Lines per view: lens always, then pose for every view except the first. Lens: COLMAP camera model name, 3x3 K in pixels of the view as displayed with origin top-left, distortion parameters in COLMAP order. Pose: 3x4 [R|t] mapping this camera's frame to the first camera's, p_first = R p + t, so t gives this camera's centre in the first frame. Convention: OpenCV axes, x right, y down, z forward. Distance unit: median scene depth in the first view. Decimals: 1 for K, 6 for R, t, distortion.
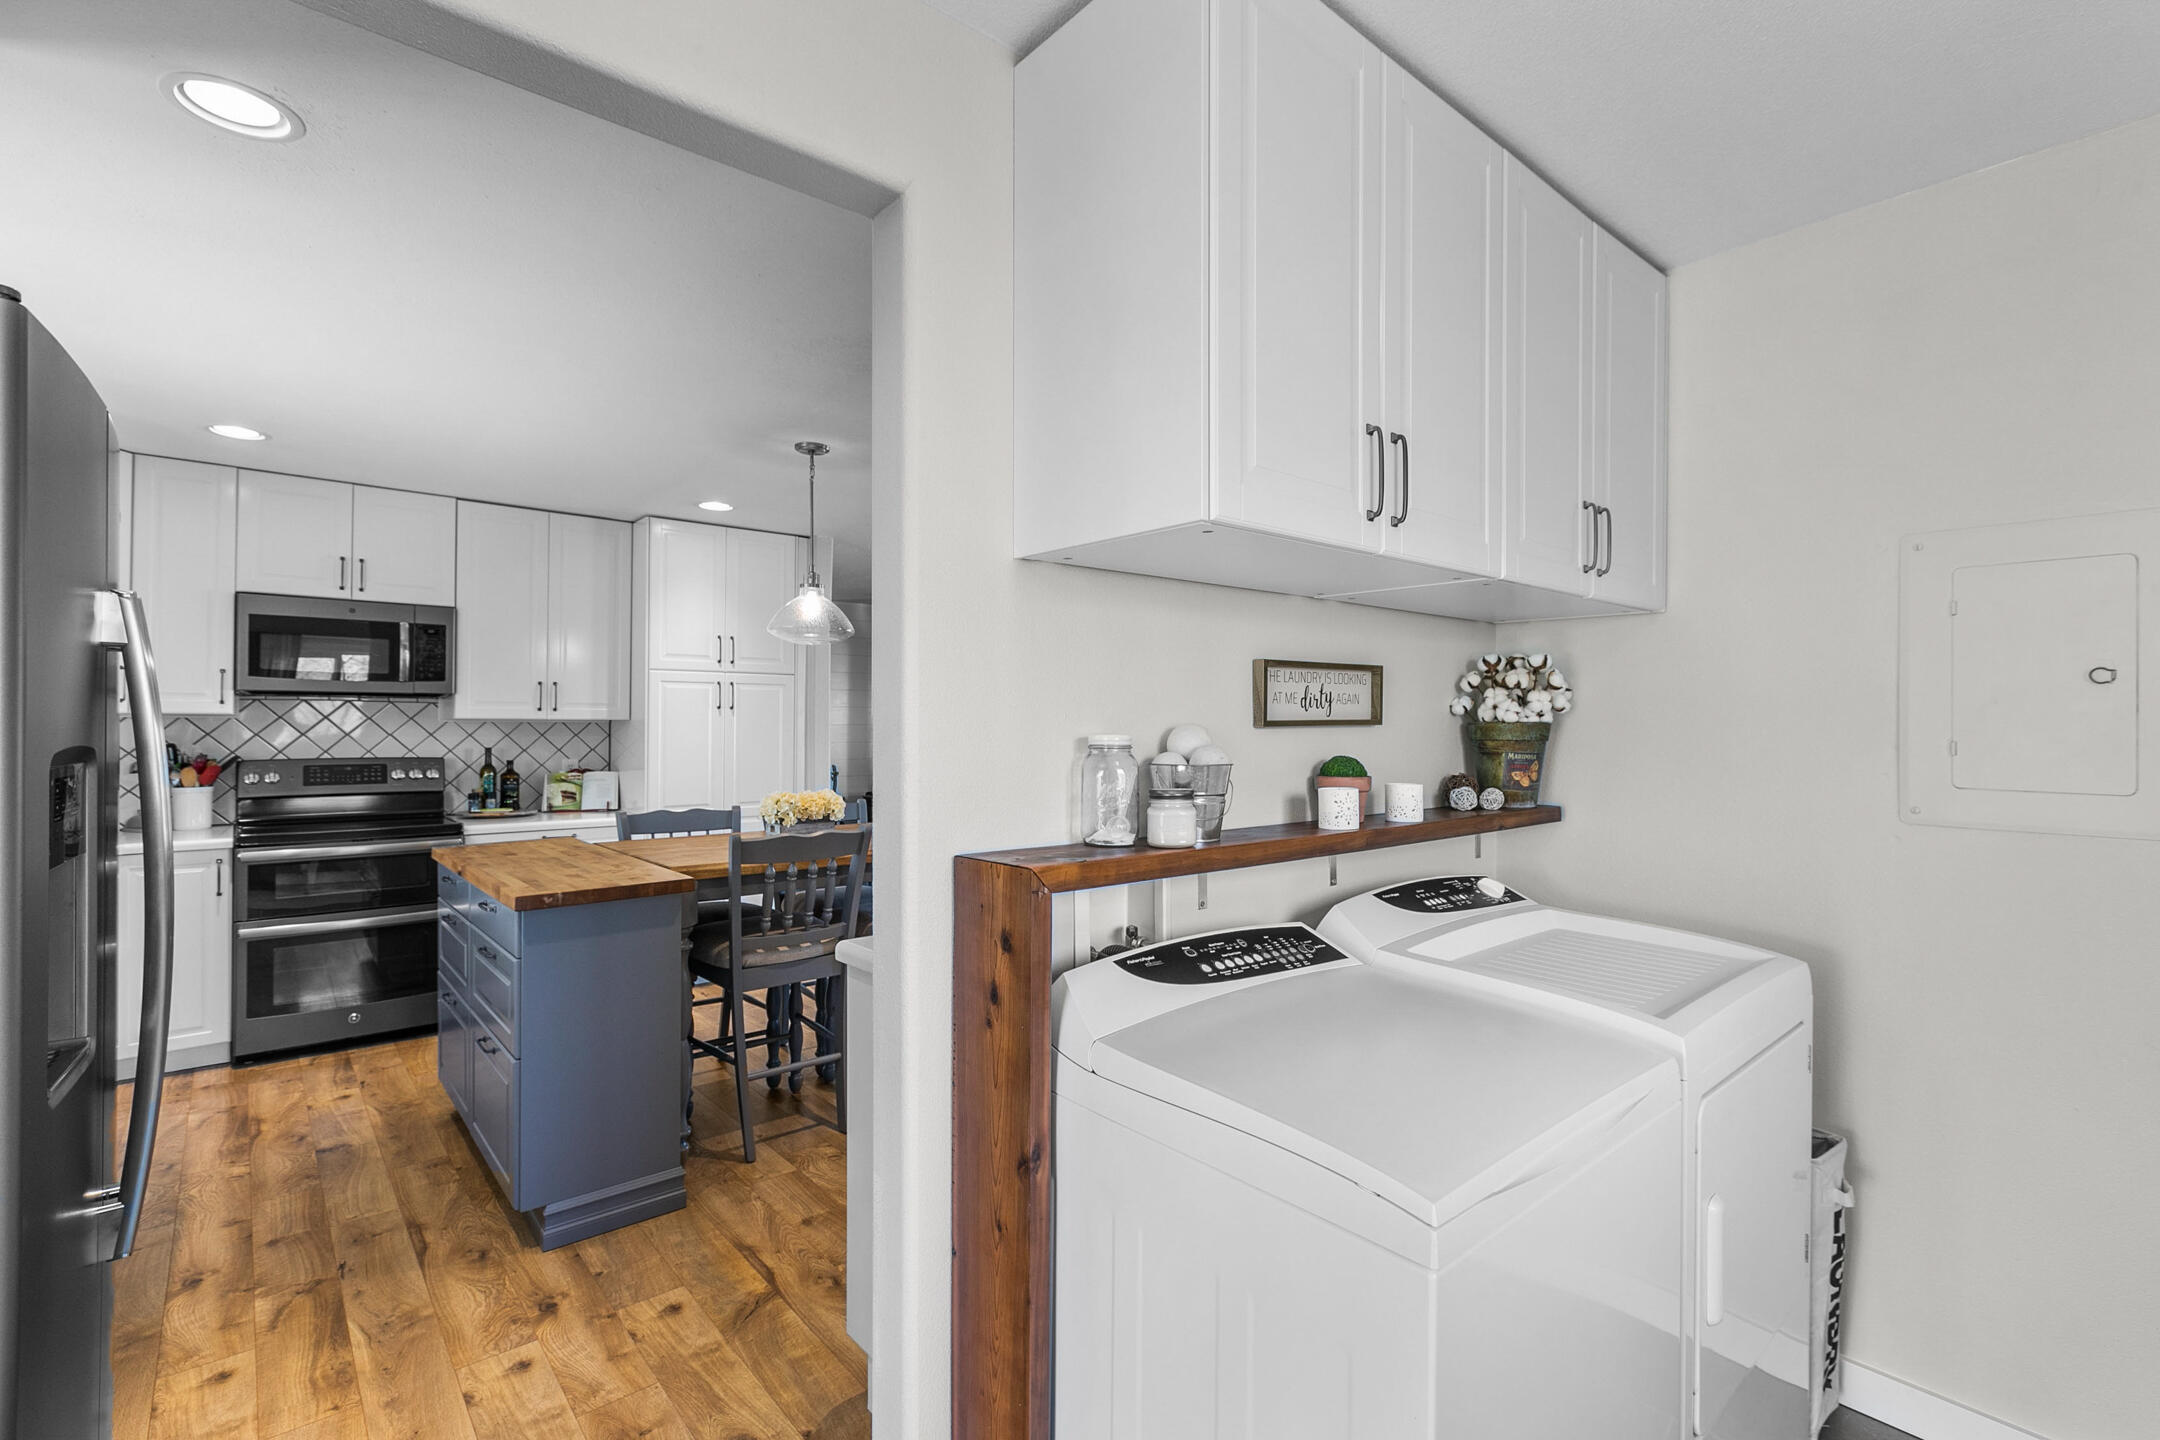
lens RADIAL K [[988.8, 0, 1080.0], [0, 988.8, 720.0], [0, 0, 1]] dist [0.001470, 0.000402]
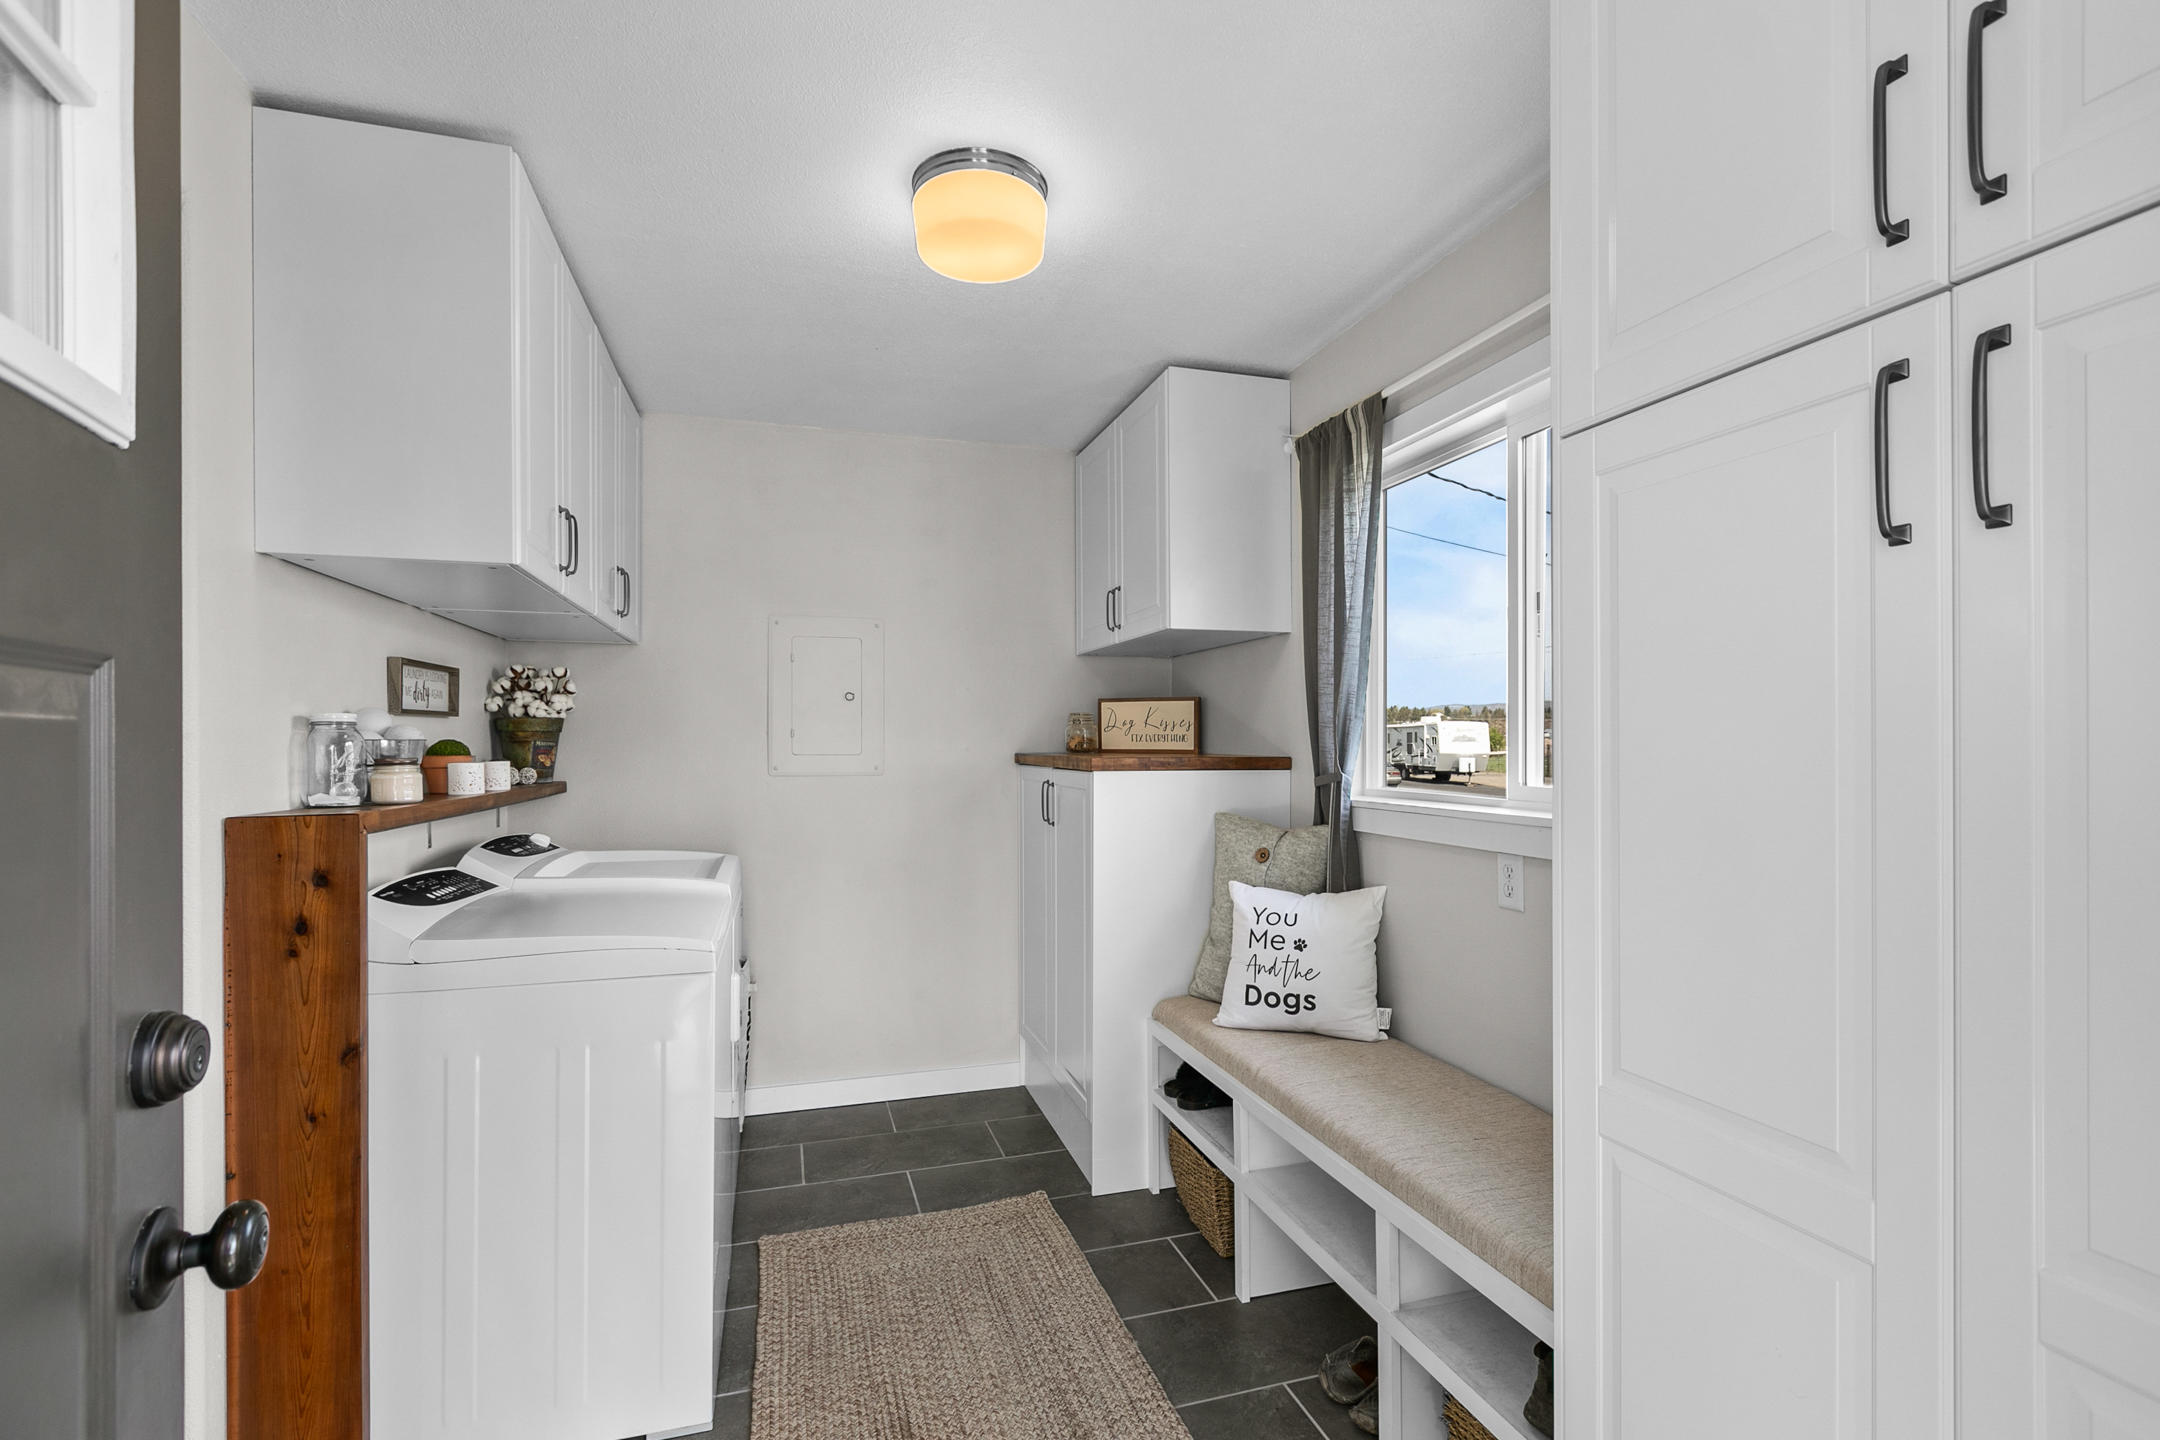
lens RADIAL K [[975.8, 0, 1087.8], [0, 975.8, 731.7], [0, 0, 1]] dist [0.001672, 0.000349]
pose [[0.408209, 0.005868, 0.912870, -0.519725], [0.001262, 0.999975, -0.006992, 0.035800], [-0.912888, 0.004006, 0.408191, -0.227373]]
